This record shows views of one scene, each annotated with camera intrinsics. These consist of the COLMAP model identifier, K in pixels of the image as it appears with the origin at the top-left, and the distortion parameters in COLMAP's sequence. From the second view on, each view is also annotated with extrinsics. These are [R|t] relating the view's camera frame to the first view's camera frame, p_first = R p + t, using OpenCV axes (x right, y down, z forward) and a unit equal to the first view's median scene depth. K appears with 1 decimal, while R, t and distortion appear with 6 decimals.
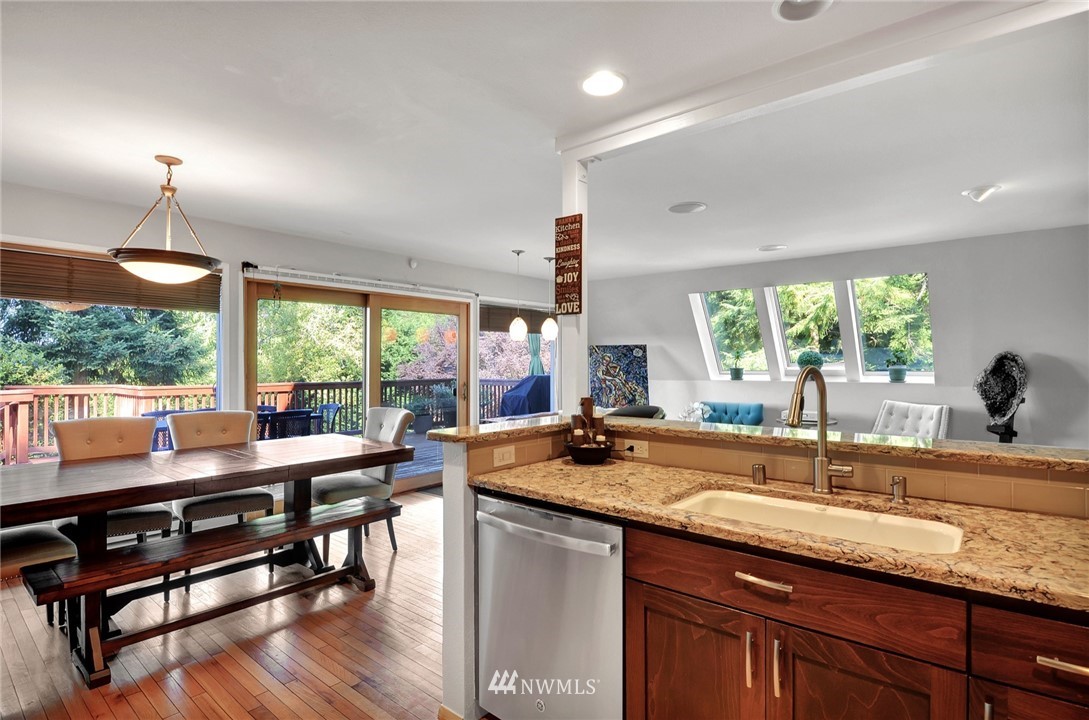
lens RADIAL K [[541.0, 0, 544.5], [0, 541.0, 360.0], [0, 0, 1]] dist [-0.009361, -0.000941]
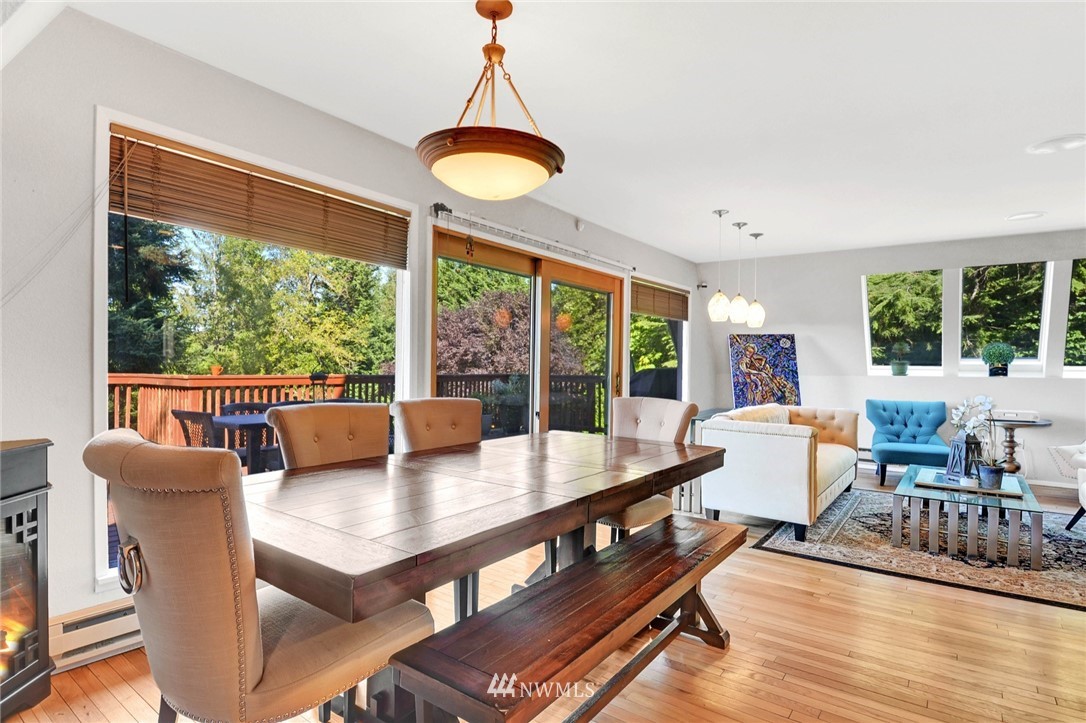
lens RADIAL K [[550.2, 0, 543.0], [0, 550.2, 361.5], [0, 0, 1]] dist [-0.002917, -0.000467]
pose [[0.997839, 0.014958, 0.063980, -0.276735], [-0.014852, 0.999887, -0.002131, 0.023761], [-0.064004, 0.001176, 0.997949, 0.133653]]
